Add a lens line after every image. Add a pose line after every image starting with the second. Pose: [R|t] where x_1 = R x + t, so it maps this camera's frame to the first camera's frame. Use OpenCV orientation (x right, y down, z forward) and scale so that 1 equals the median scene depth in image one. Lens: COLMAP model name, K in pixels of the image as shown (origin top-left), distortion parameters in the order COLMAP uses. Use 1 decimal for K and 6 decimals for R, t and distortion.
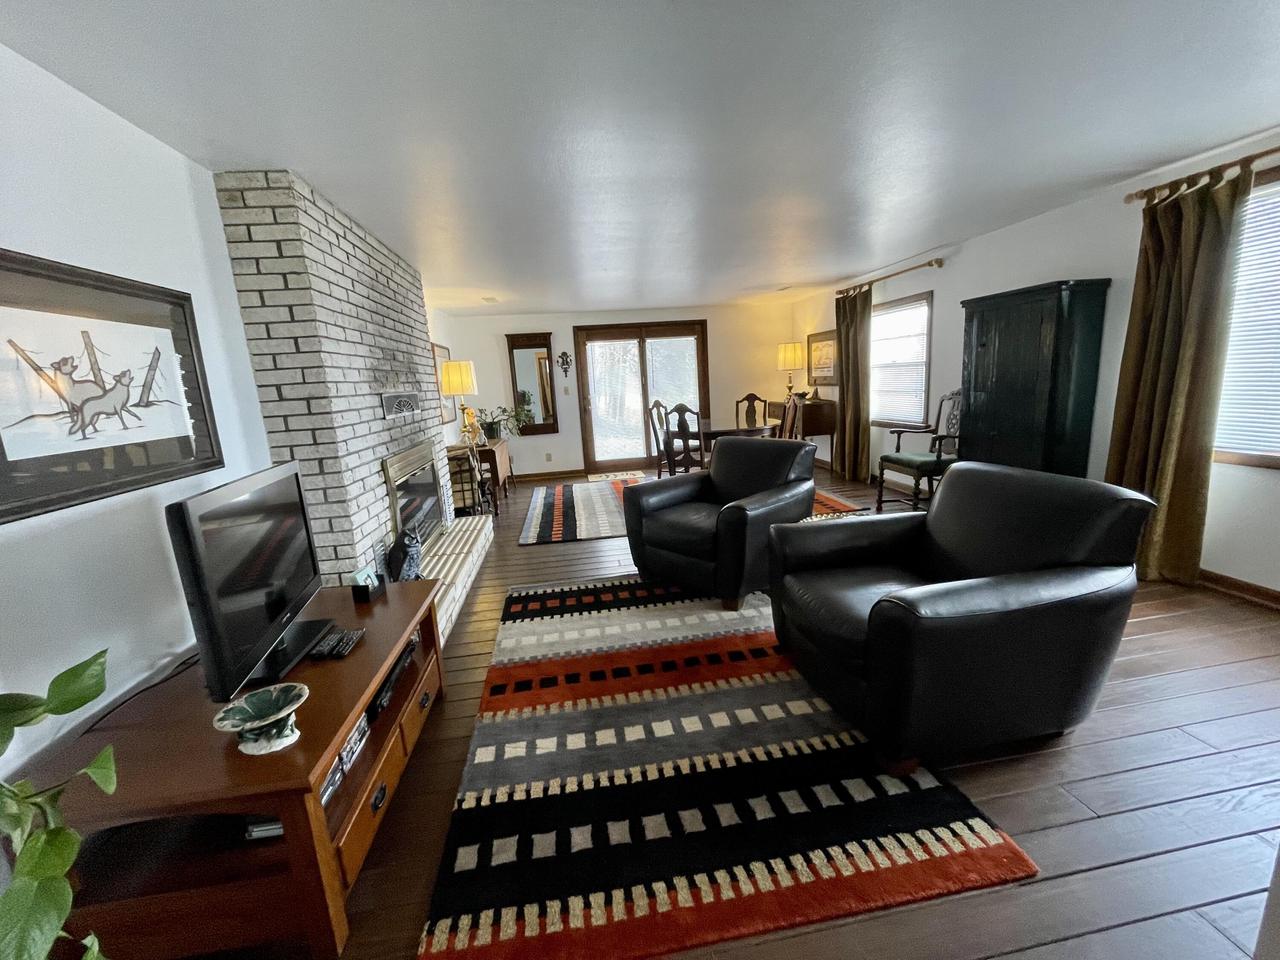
lens RADIAL K [[514.6, 0, 643.3], [0, 514.6, 485.1], [0, 0, 1]] dist [-0.002479, -0.000612]
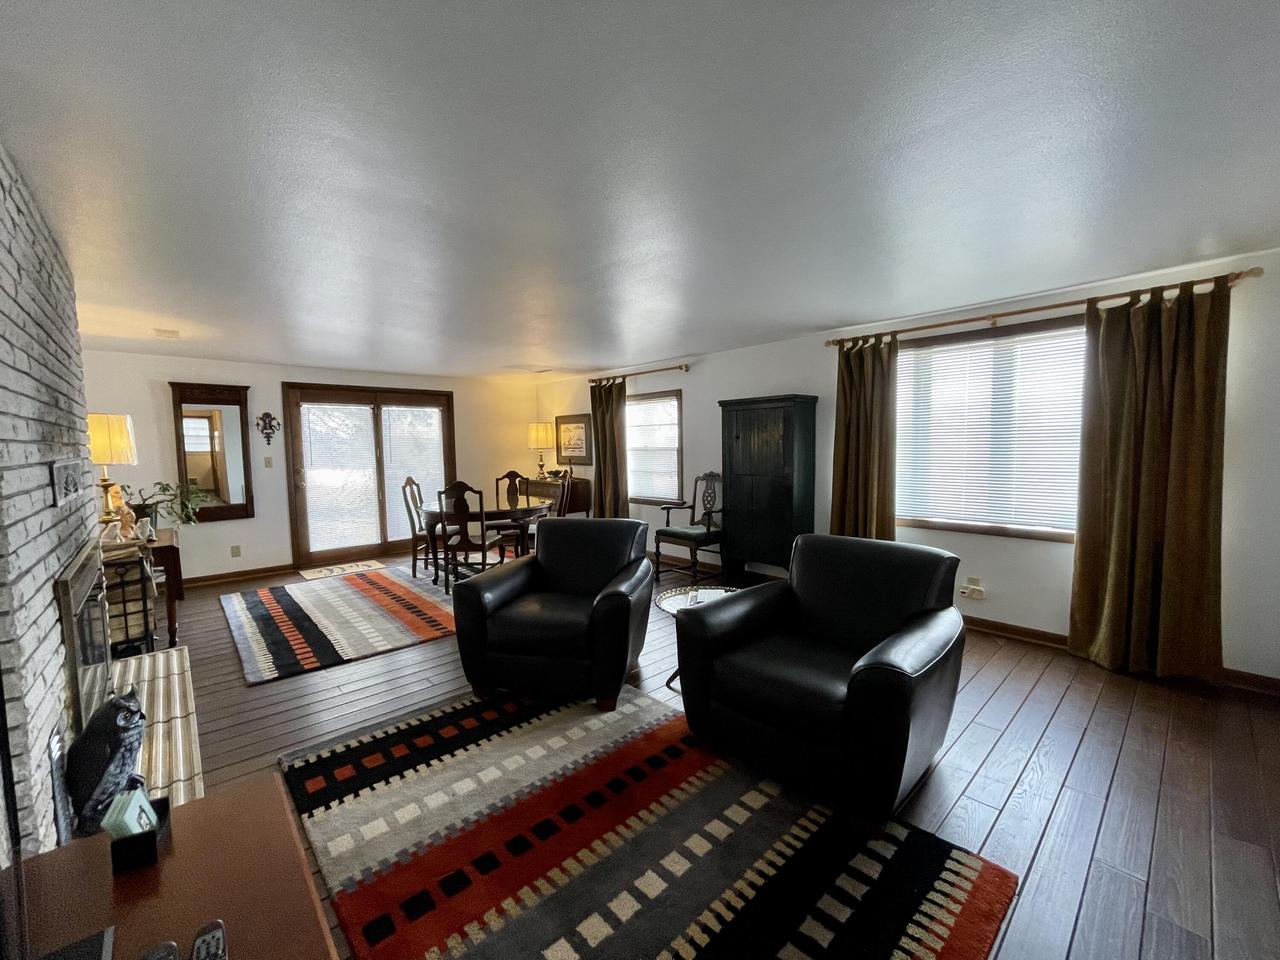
lens RADIAL K [[514.6, 0, 643.3], [0, 514.6, 485.1], [0, 0, 1]] dist [-0.002479, -0.000612]
pose [[0.827597, 0.005403, 0.561297, -0.177490], [0.076899, 0.989434, -0.122907, -0.019961], [-0.556031, 0.144881, 0.818437, 0.106470]]
